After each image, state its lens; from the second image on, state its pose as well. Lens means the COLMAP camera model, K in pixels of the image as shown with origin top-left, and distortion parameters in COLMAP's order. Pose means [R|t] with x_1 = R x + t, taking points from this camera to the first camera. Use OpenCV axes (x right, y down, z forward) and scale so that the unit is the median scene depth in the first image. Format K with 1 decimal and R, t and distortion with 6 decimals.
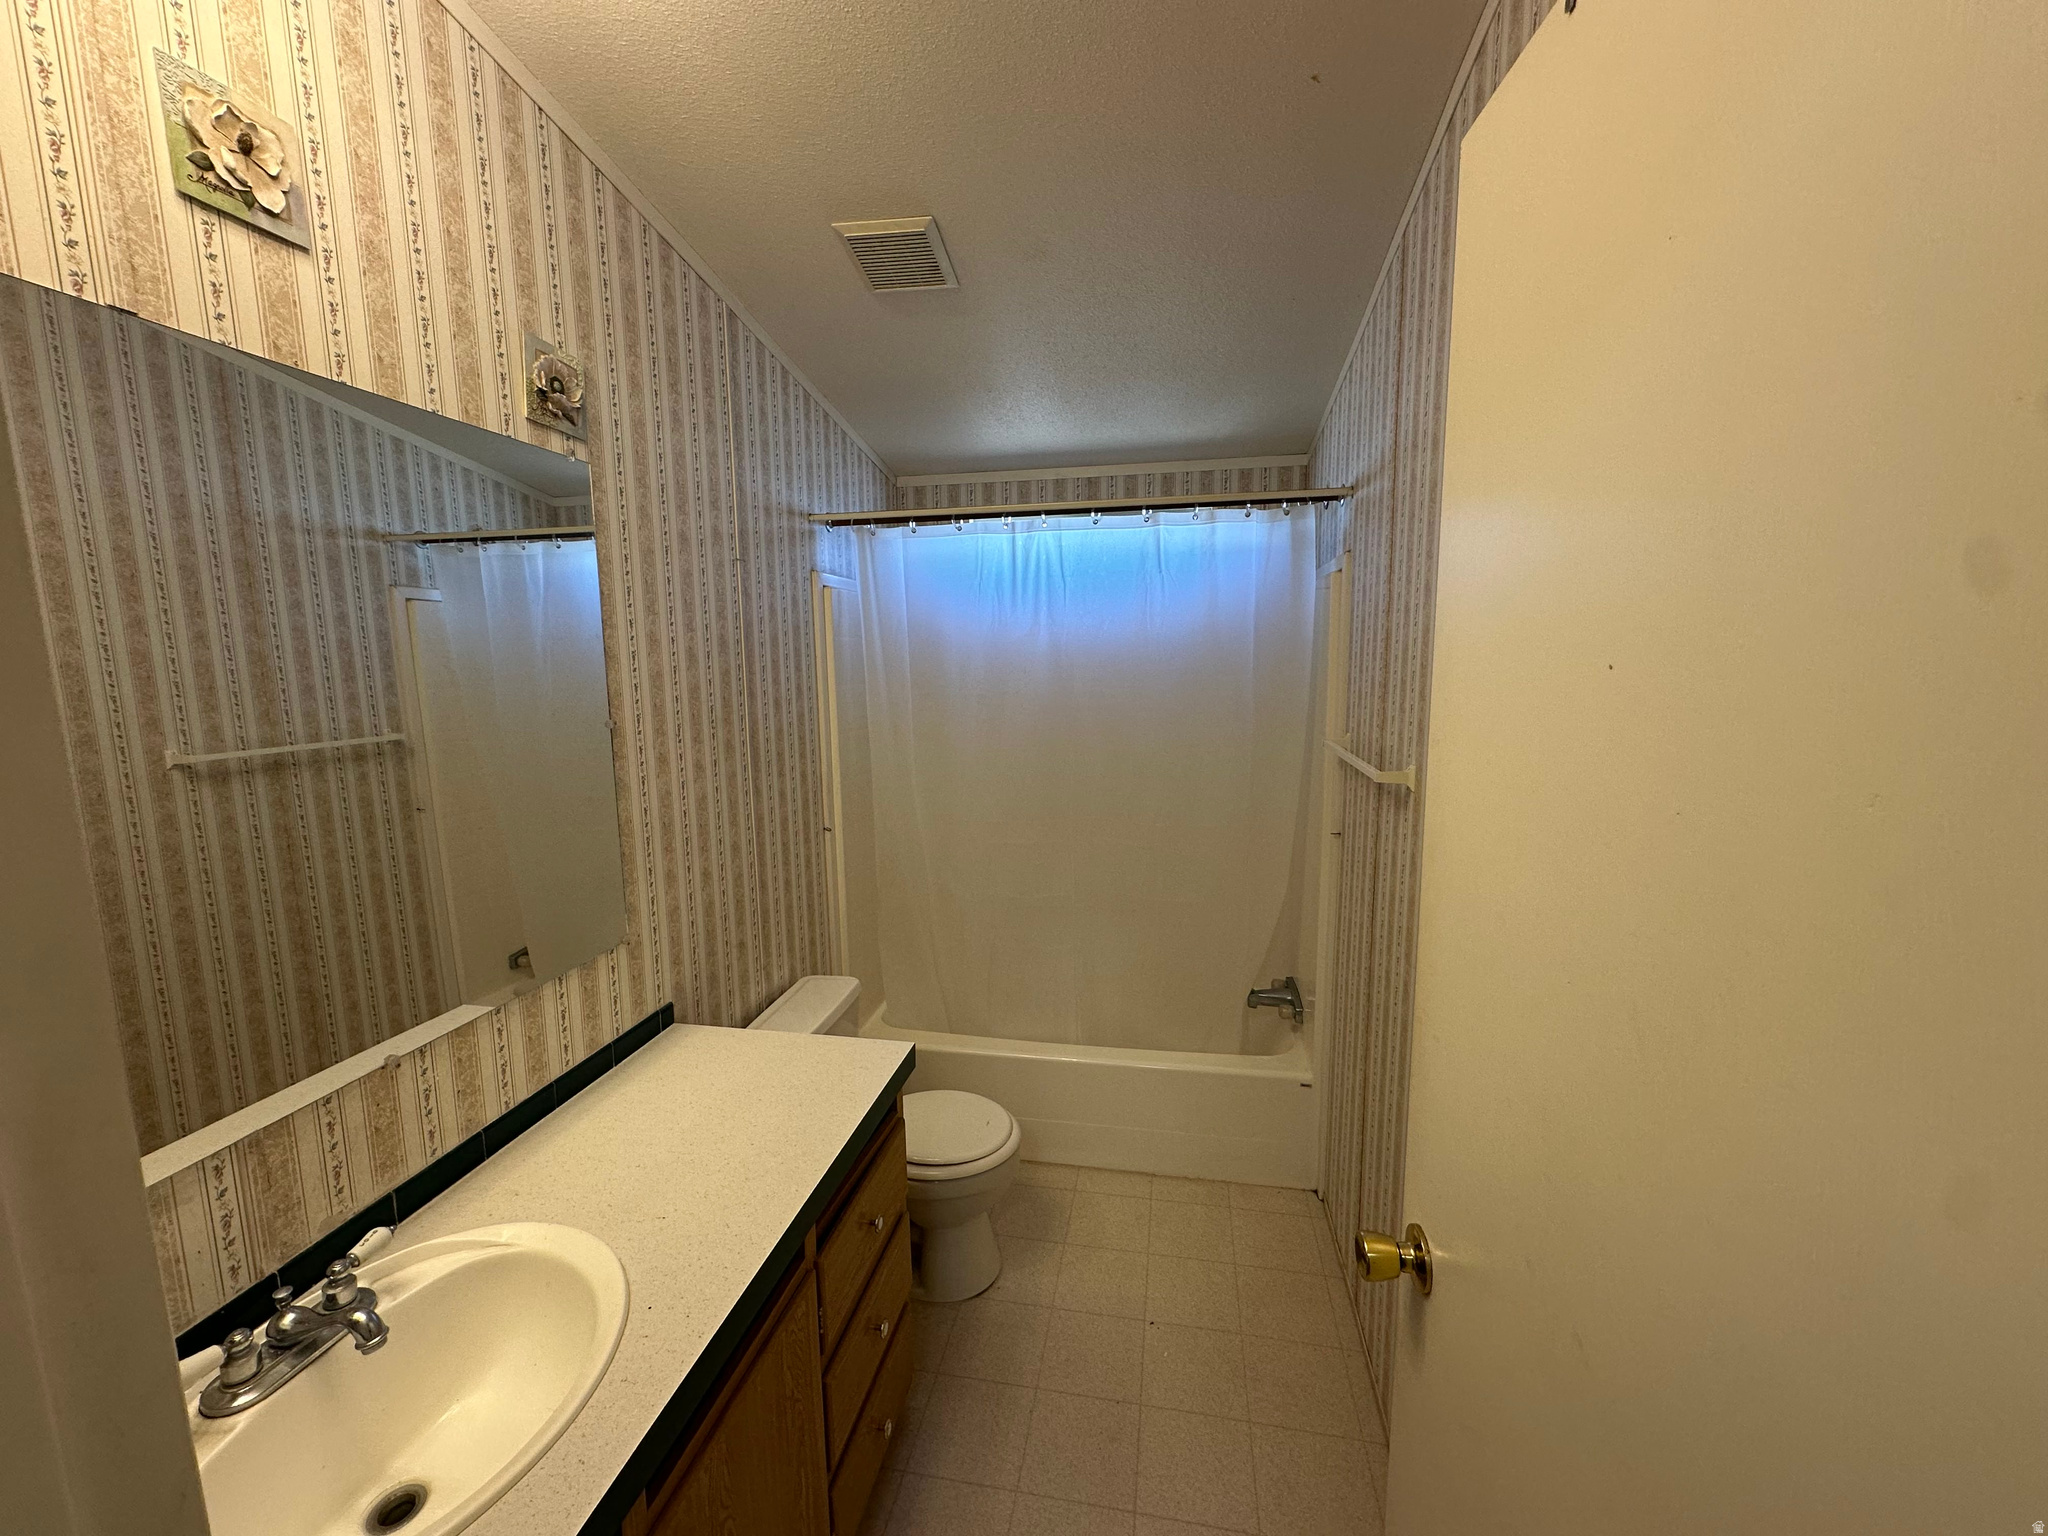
lens RADIAL K [[814.5, 0, 1019.3], [0, 814.5, 771.5], [0, 0, 1]] dist [-0.000337, 0.000291]
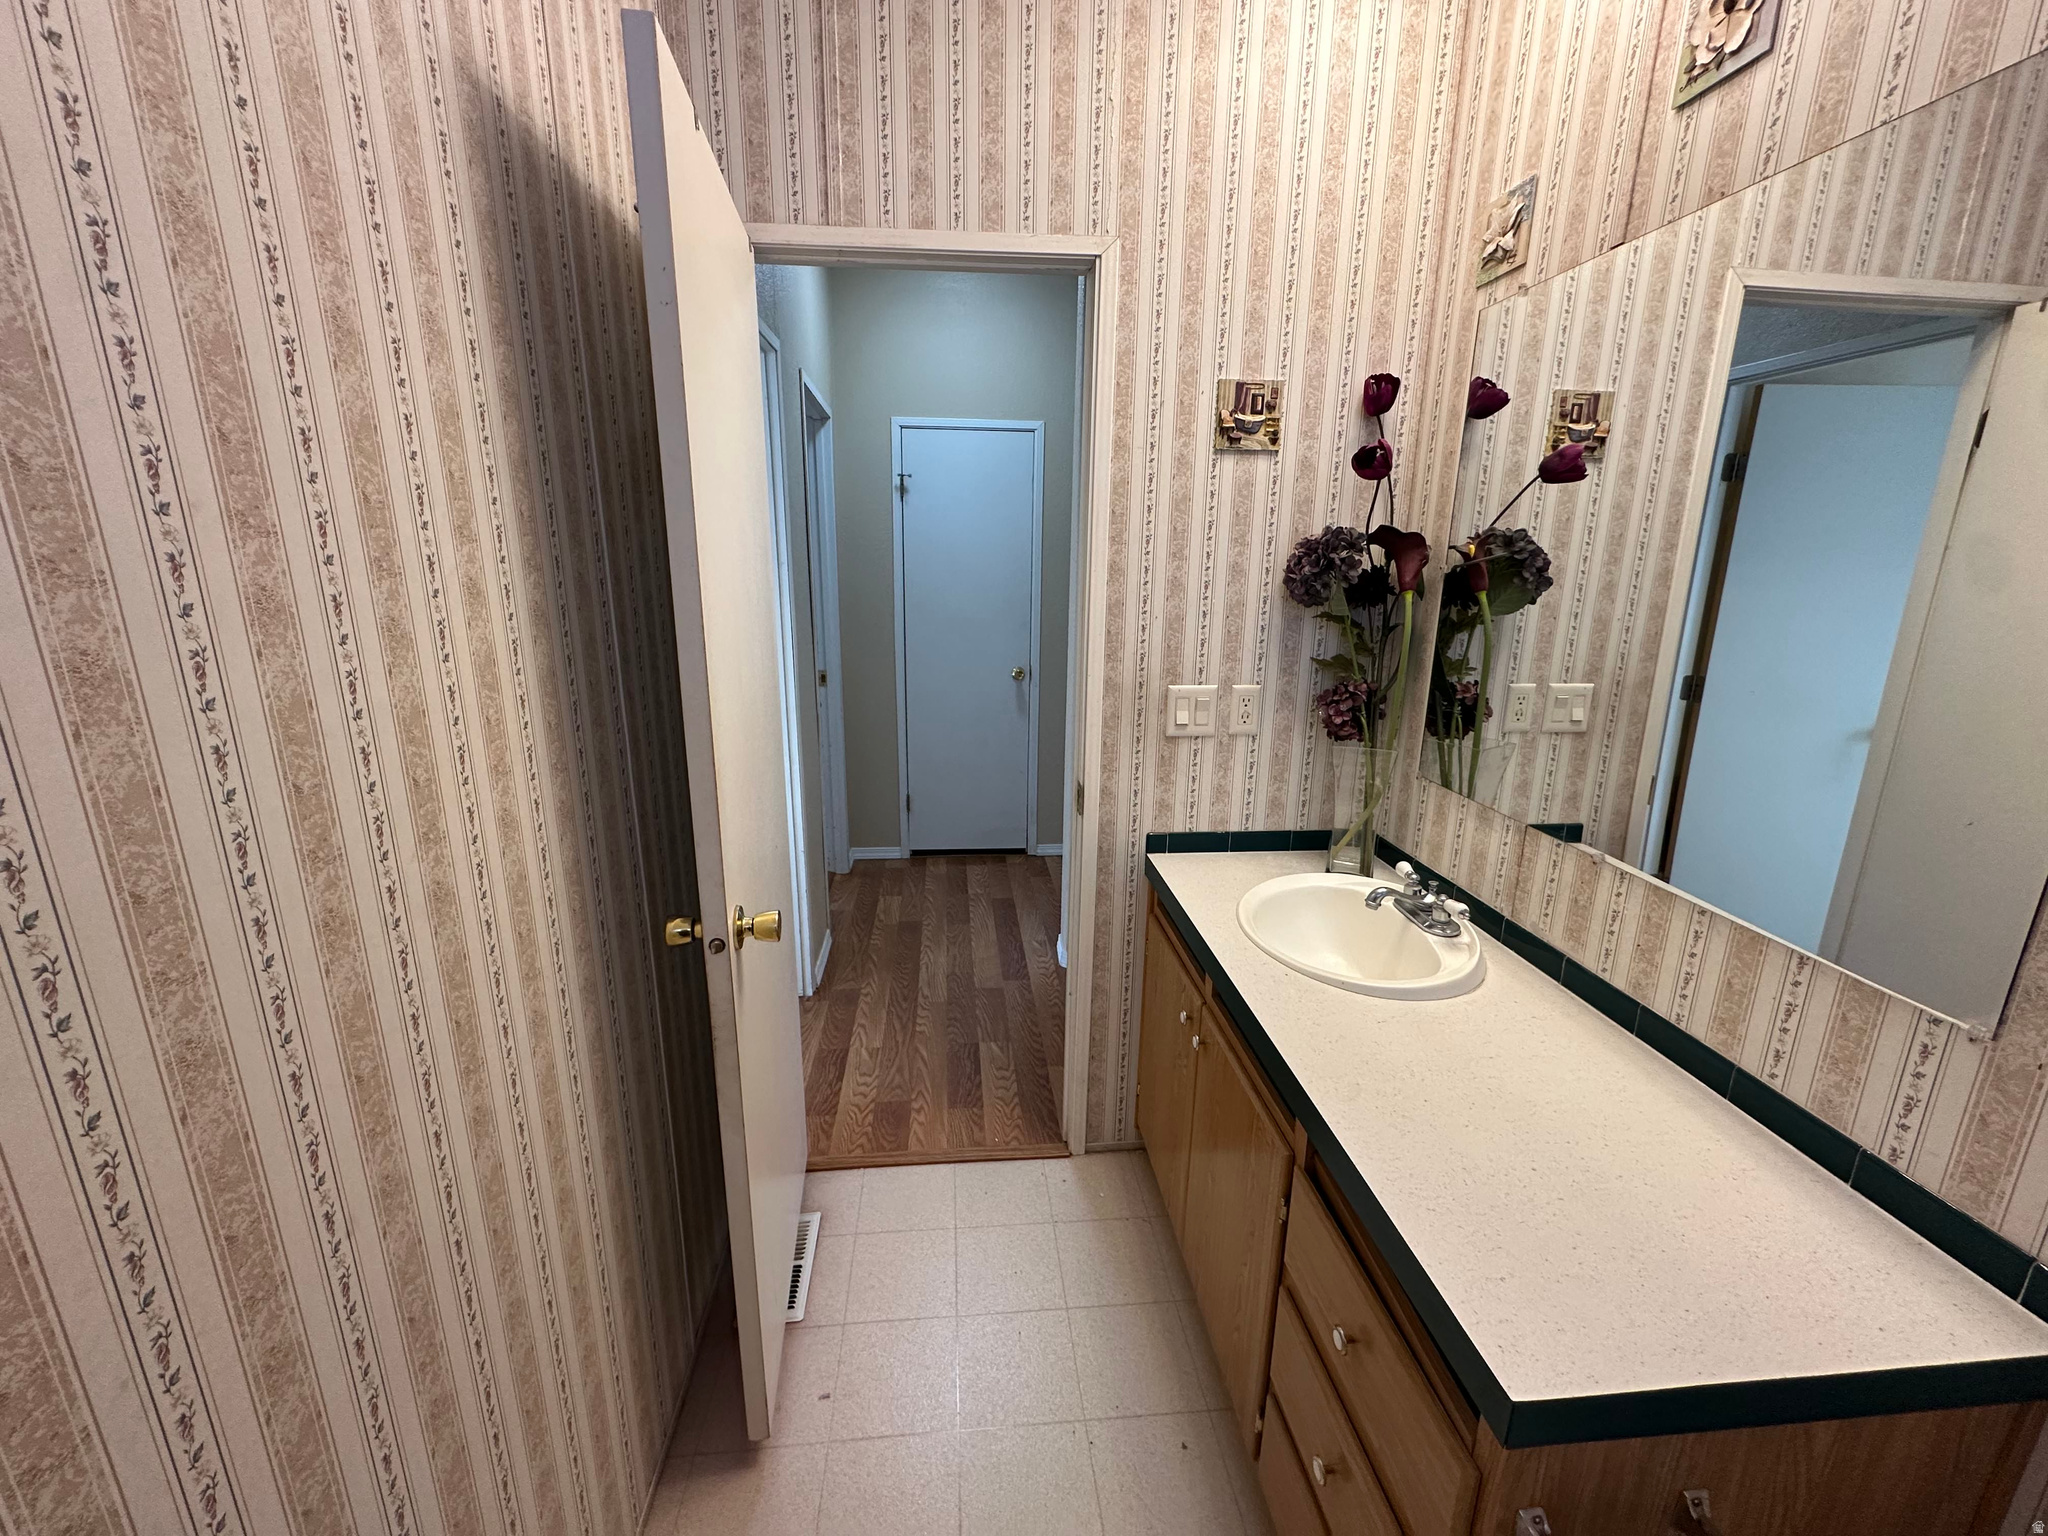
lens RADIAL K [[814.5, 0, 1014.4], [0, 814.5, 760.1], [0, 0, 1]] dist [-0.000337, 0.000291]
pose [[-0.961381, 0.082252, -0.262644, 0.296046], [-0.023246, 0.926621, 0.375278, -0.178168], [0.274238, 0.366891, -0.888923, 1.755513]]
